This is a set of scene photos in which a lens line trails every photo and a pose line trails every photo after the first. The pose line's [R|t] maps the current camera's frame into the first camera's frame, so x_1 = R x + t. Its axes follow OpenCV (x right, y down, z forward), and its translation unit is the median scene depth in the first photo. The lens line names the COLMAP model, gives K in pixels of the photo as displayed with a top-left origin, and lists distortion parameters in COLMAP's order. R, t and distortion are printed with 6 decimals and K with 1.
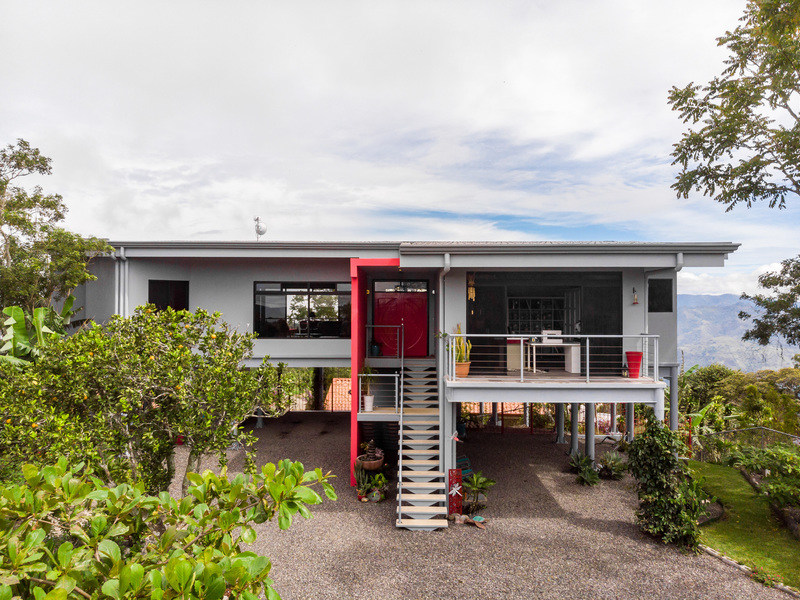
lens RADIAL K [[605.5, 0, 400.0], [0, 605.5, 300.0], [0, 0, 1]] dist [-0.010906, -0.001230]
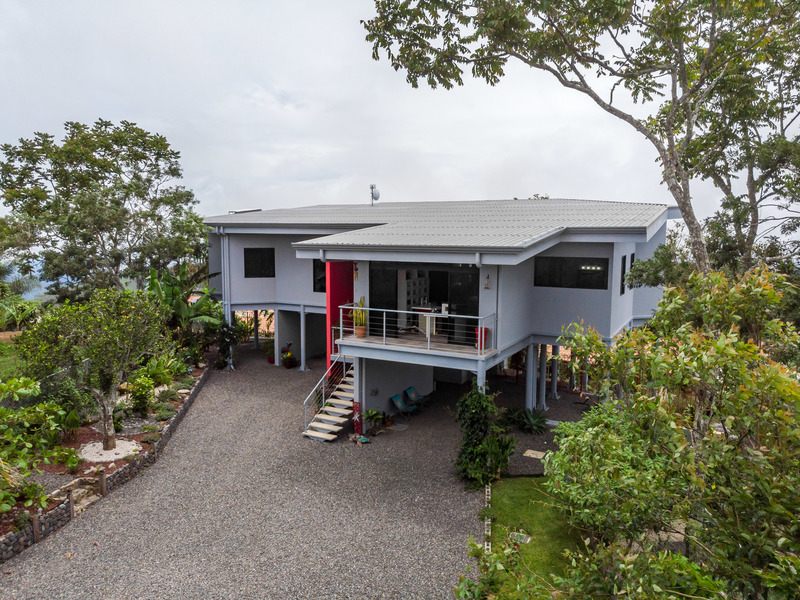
lens RADIAL K [[605.5, 0, 400.0], [0, 605.5, 300.0], [0, 0, 1]] dist [-0.010906, -0.001230]
pose [[0.886522, 0.054499, -0.459466, 0.694168], [0.002223, 0.992526, 0.122016, -0.103807], [0.462682, -0.109192, 0.879774, -0.120864]]
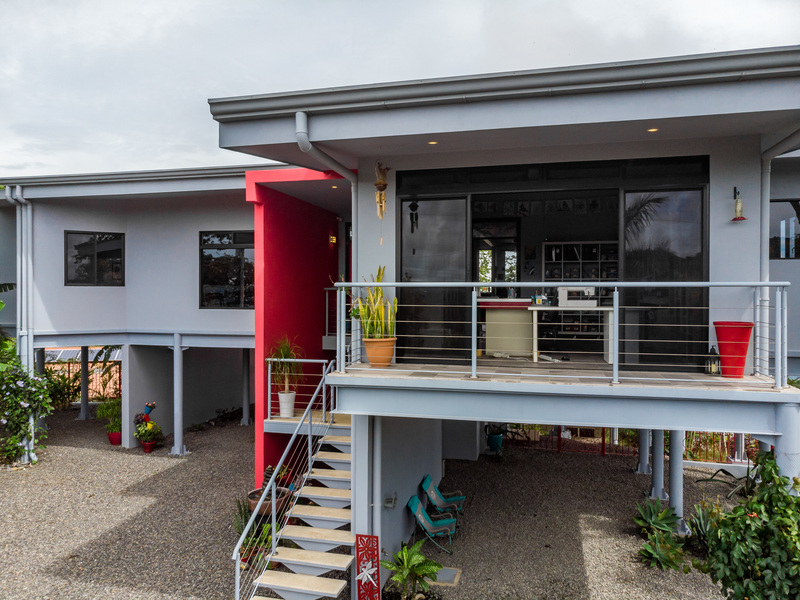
lens RADIAL K [[605.5, 0, 400.0], [0, 605.5, 300.0], [0, 0, 1]] dist [-0.010906, -0.001230]
pose [[0.973775, -0.000443, -0.227514, 0.209187], [0.005165, 0.999783, 0.020158, 0.050875], [0.227455, -0.020804, 0.973566, 0.424061]]
